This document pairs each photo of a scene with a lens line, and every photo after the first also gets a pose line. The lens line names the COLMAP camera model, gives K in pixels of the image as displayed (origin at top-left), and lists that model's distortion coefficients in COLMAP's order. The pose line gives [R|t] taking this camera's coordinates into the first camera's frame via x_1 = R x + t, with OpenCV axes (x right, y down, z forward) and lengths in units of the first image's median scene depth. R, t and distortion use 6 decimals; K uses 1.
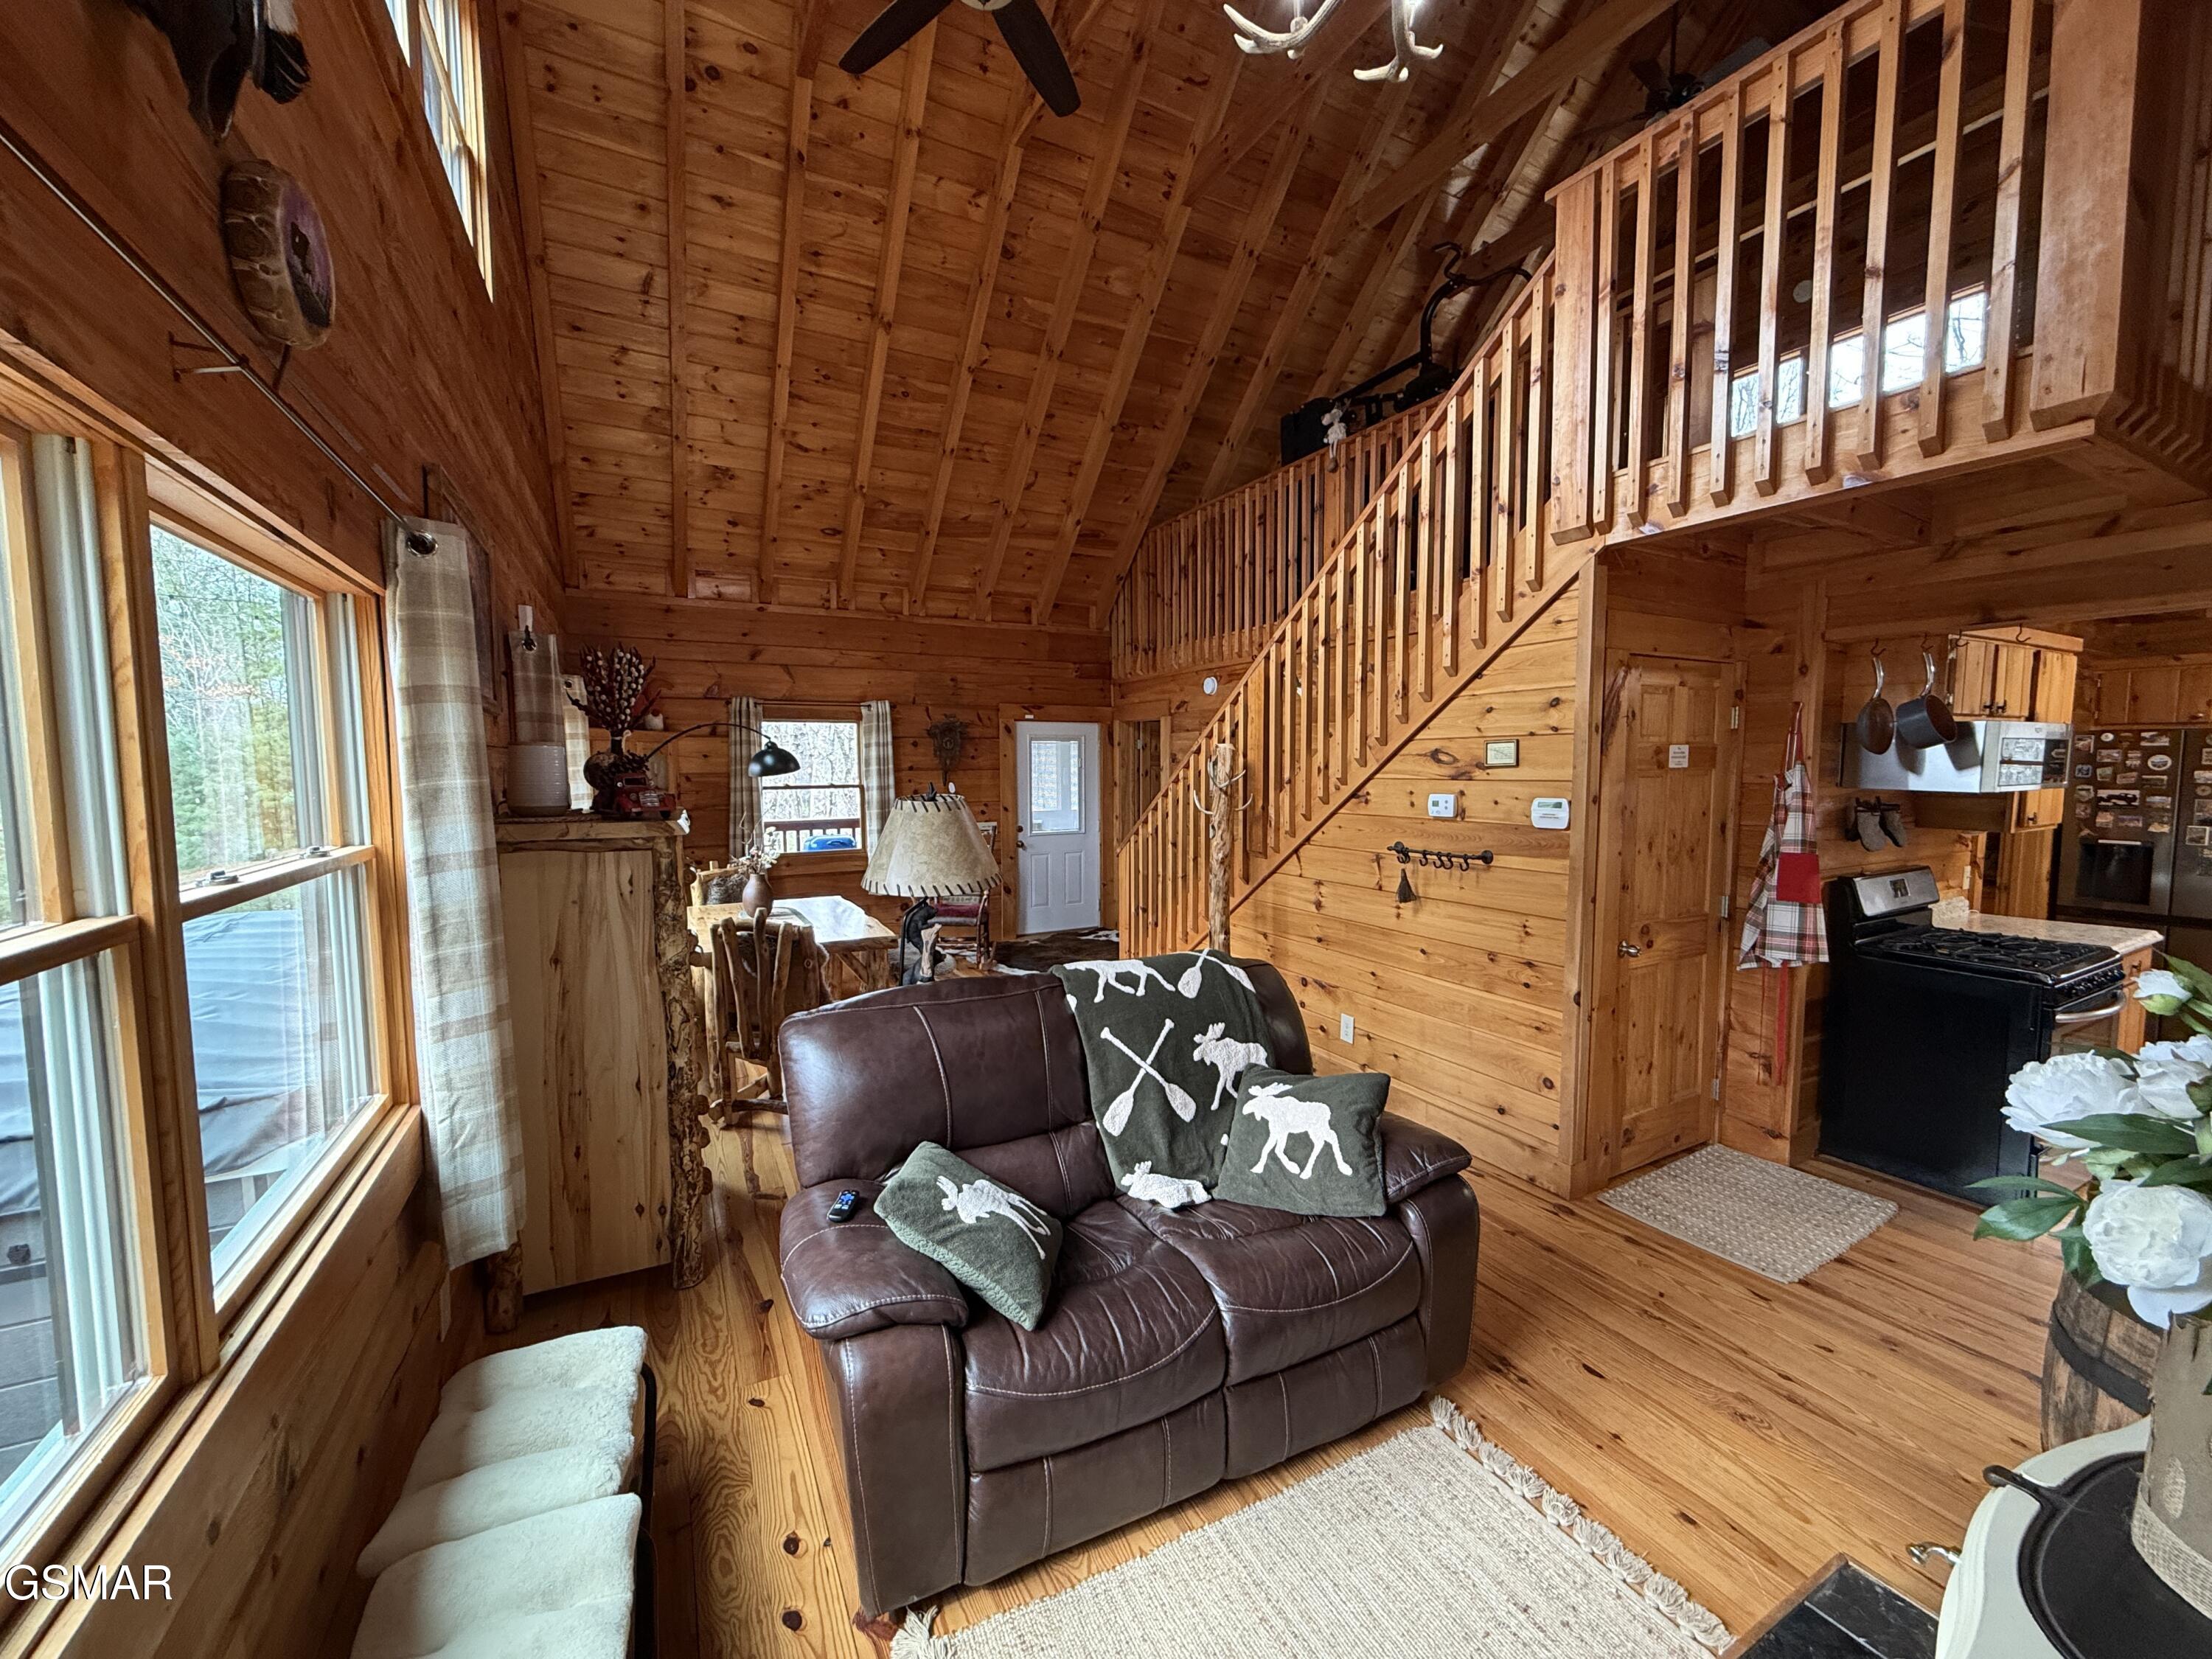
lens RADIAL K [[881.3, 0, 1099.2], [0, 881.3, 828.7], [0, 0, 1]] dist [0.000394, -0.000370]
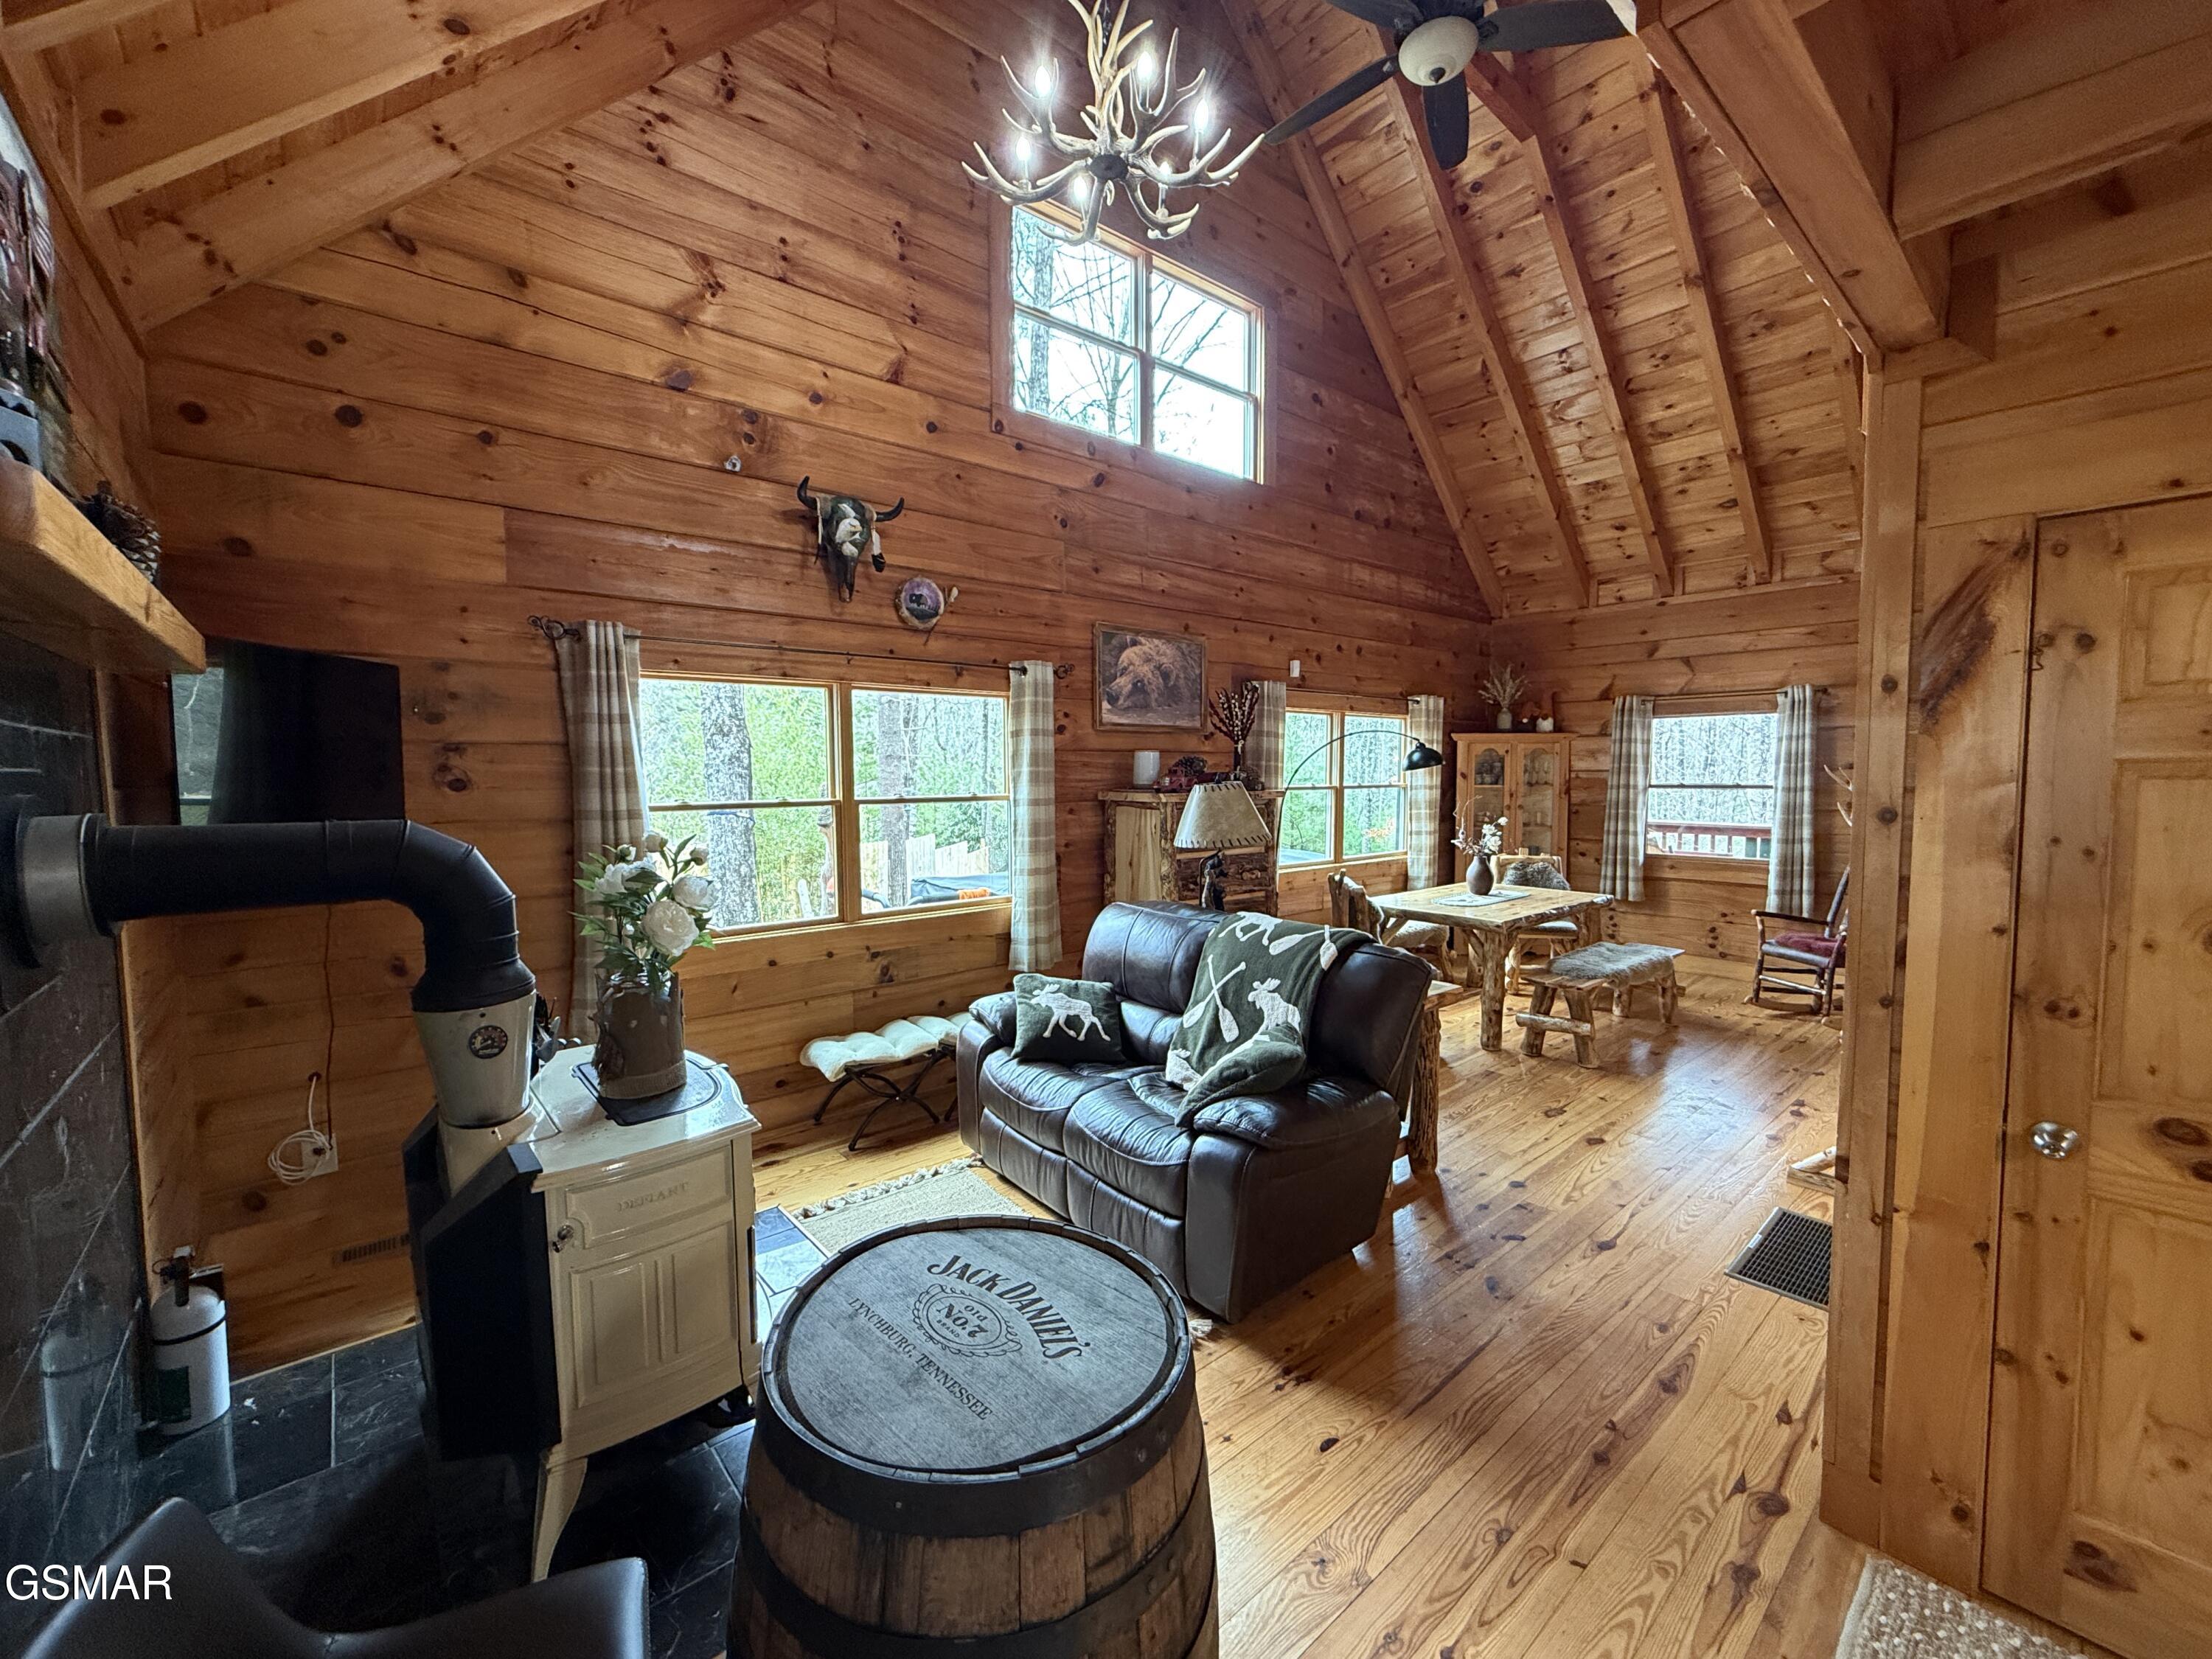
lens RADIAL K [[880.1, 0, 1099.6], [0, 880.1, 828.8], [0, 0, 1]] dist [-0.000509, 0.000218]
pose [[0.215122, 0.067667, -0.974240, 0.879066], [-0.068436, 0.996189, 0.054080, -0.018874], [0.974186, 0.055039, 0.218933, 0.366025]]
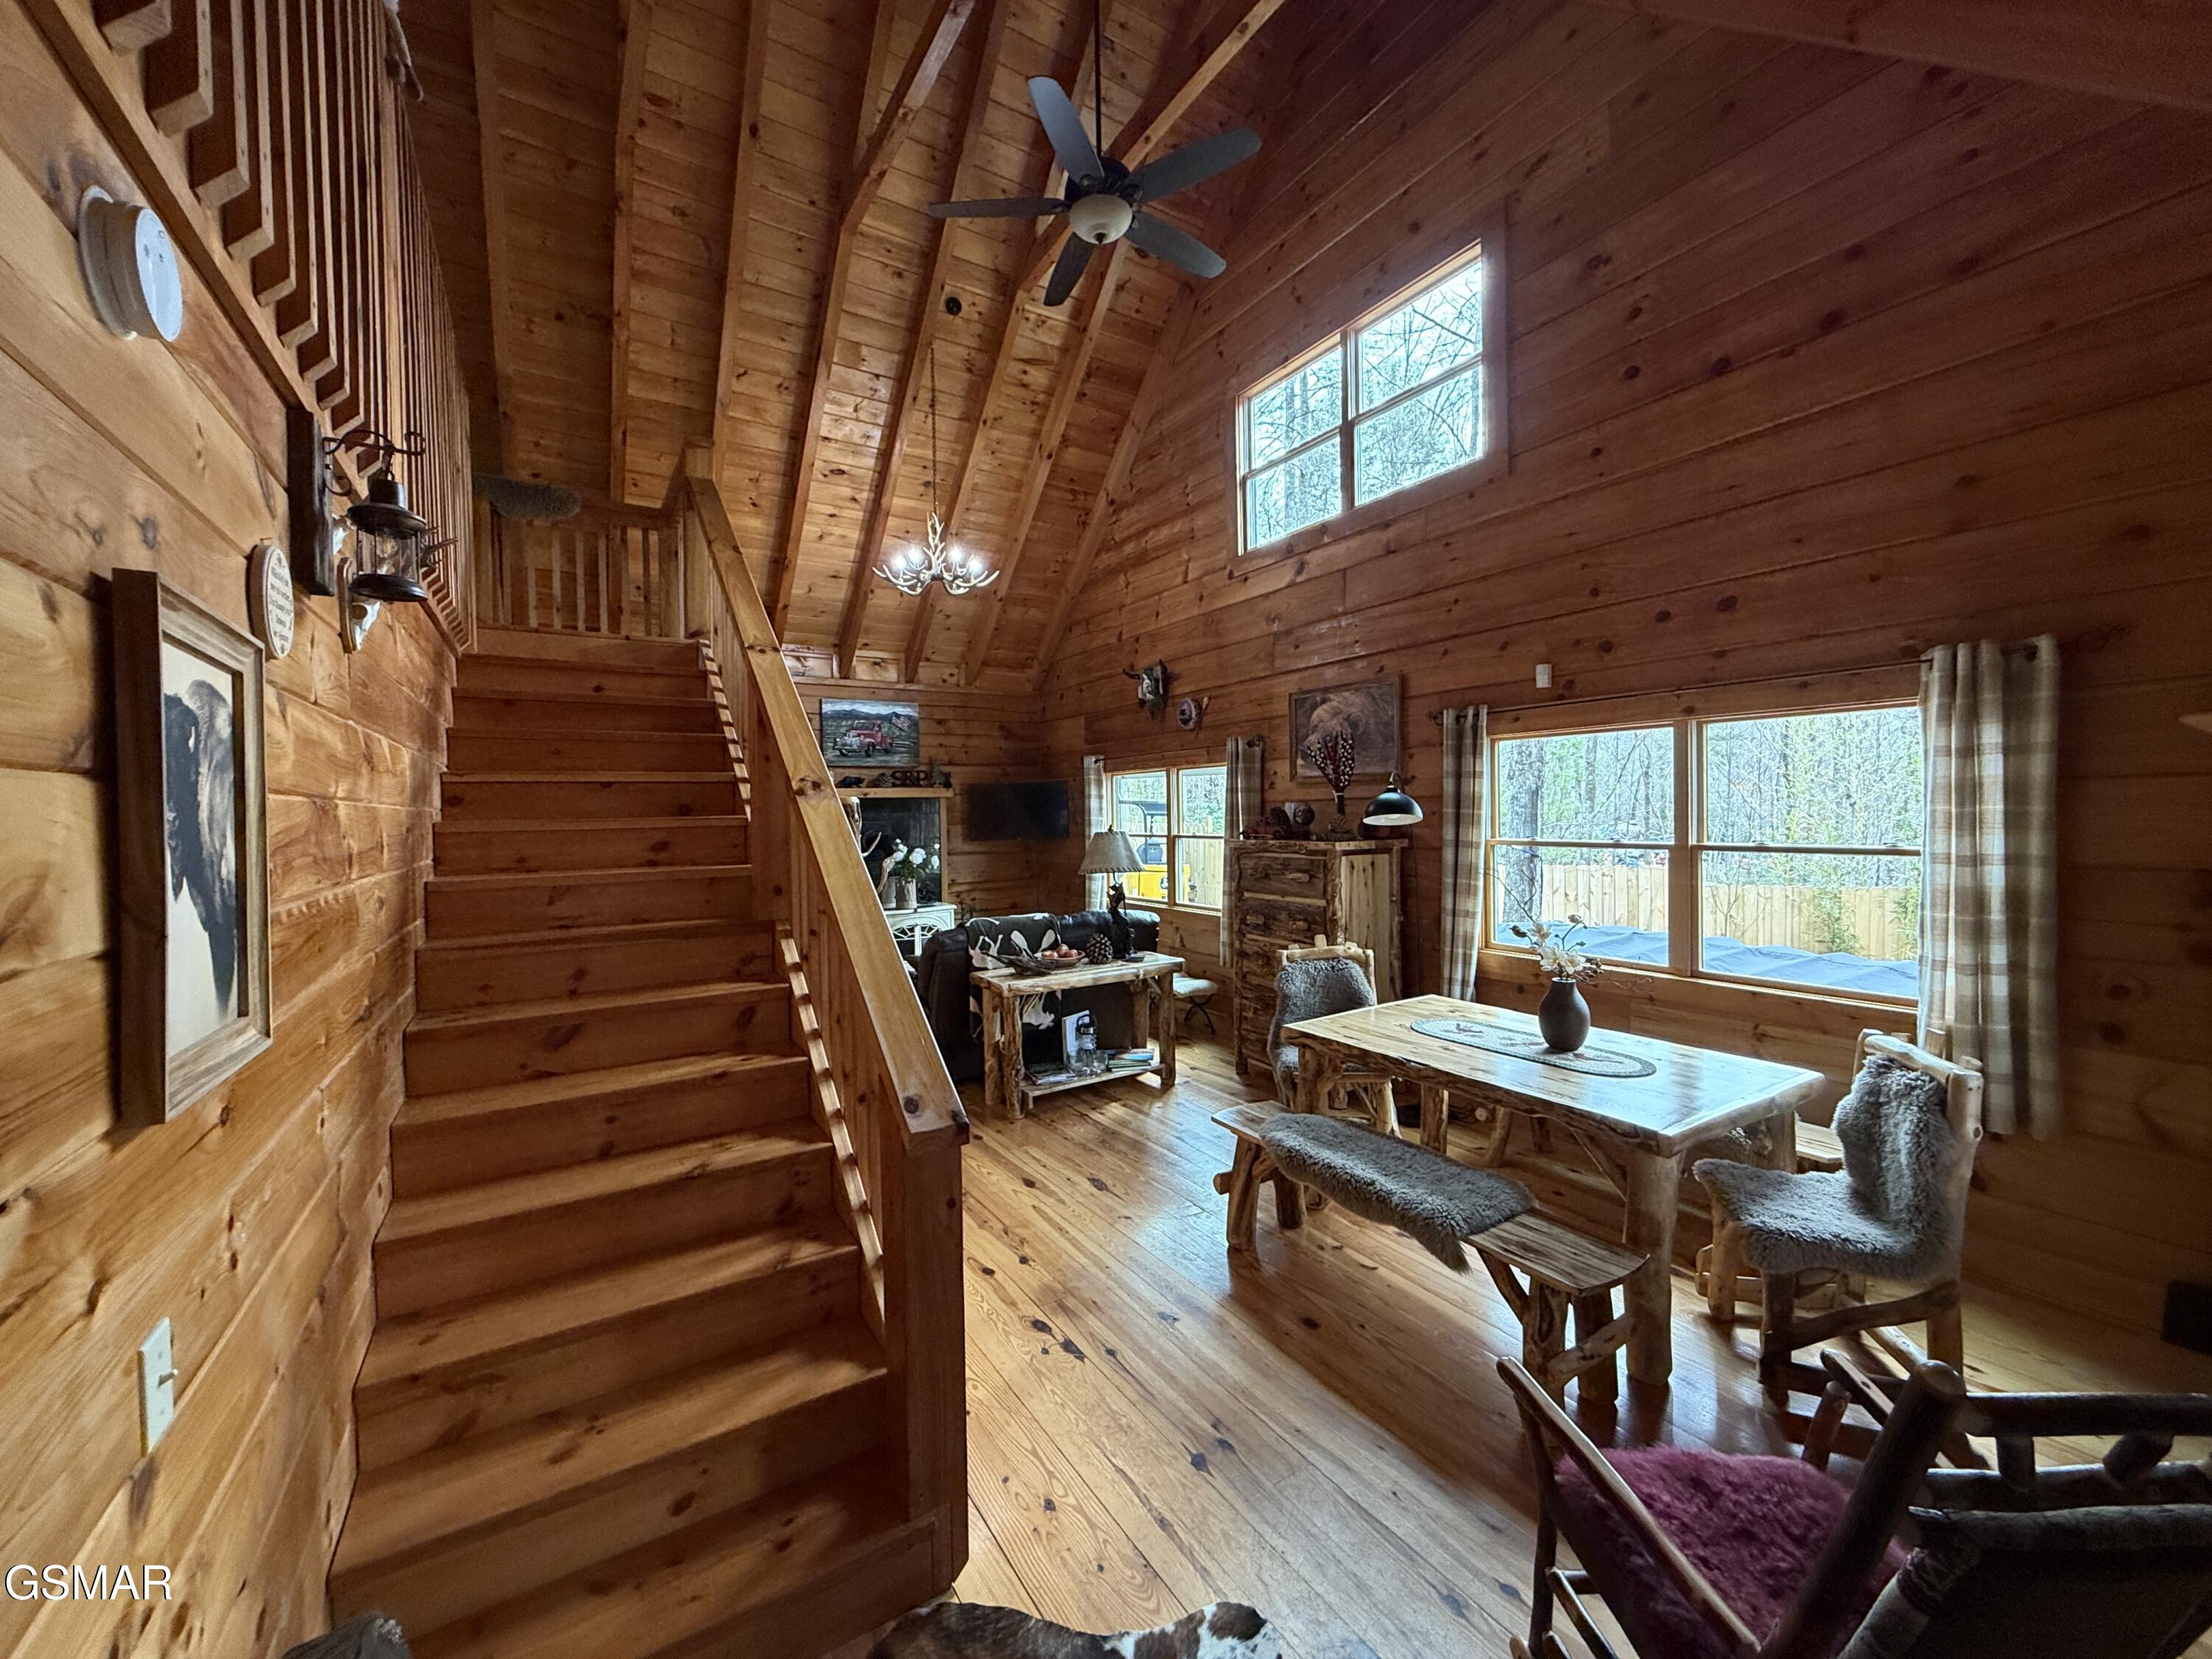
lens RADIAL K [[880.1, 0, 1099.6], [0, 880.1, 828.8], [0, 0, 1]] dist [-0.000509, 0.000218]
pose [[-0.996974, 0.025103, -0.073573, -0.009309], [0.018076, 0.995344, 0.094674, -0.176399], [0.075607, 0.093058, -0.992786, 2.255443]]
